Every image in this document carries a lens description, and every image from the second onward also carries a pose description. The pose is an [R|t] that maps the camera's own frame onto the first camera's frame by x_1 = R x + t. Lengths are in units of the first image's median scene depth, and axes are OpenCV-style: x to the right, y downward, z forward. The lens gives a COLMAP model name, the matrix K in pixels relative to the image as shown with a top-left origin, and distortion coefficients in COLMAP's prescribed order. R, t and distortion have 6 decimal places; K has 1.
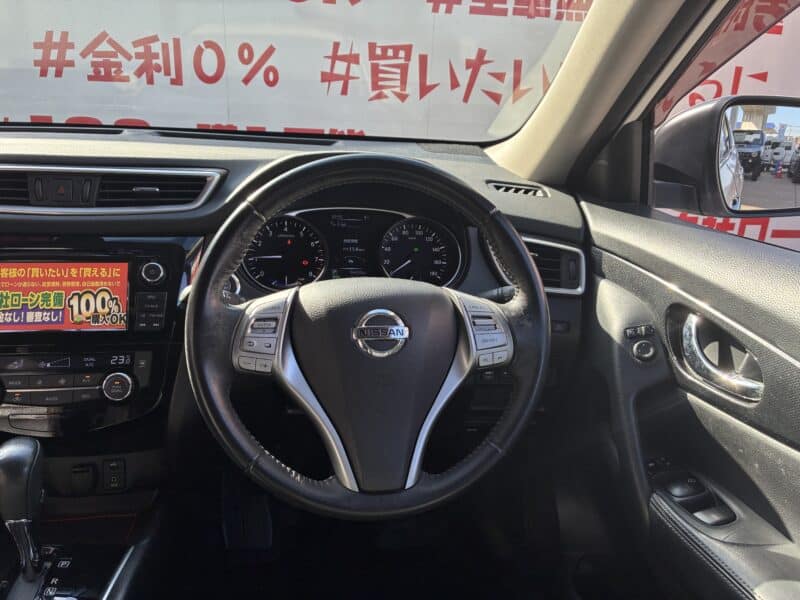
lens RADIAL K [[604.5, 0, 404.9], [0, 604.5, 296.8], [0, 0, 1]] dist [0.024033, -0.020332]
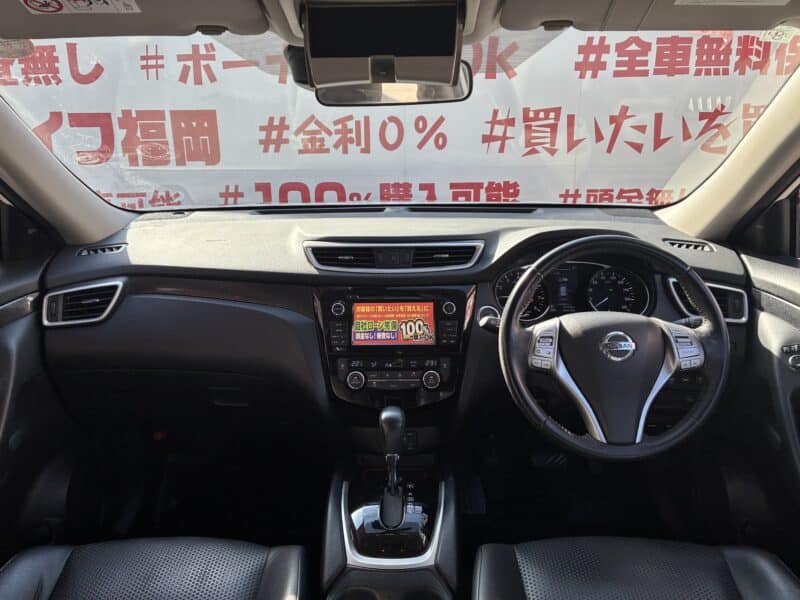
lens RADIAL K [[604.5, 0, 399.4], [0, 604.5, 298.8], [0, 0, 1]] dist [0.024033, -0.020332]
pose [[0.982253, -0.006079, -0.187461, -0.187731], [-0.002209, 0.999030, -0.043970, 0.003673], [0.187546, 0.043604, 0.981287, -0.432342]]
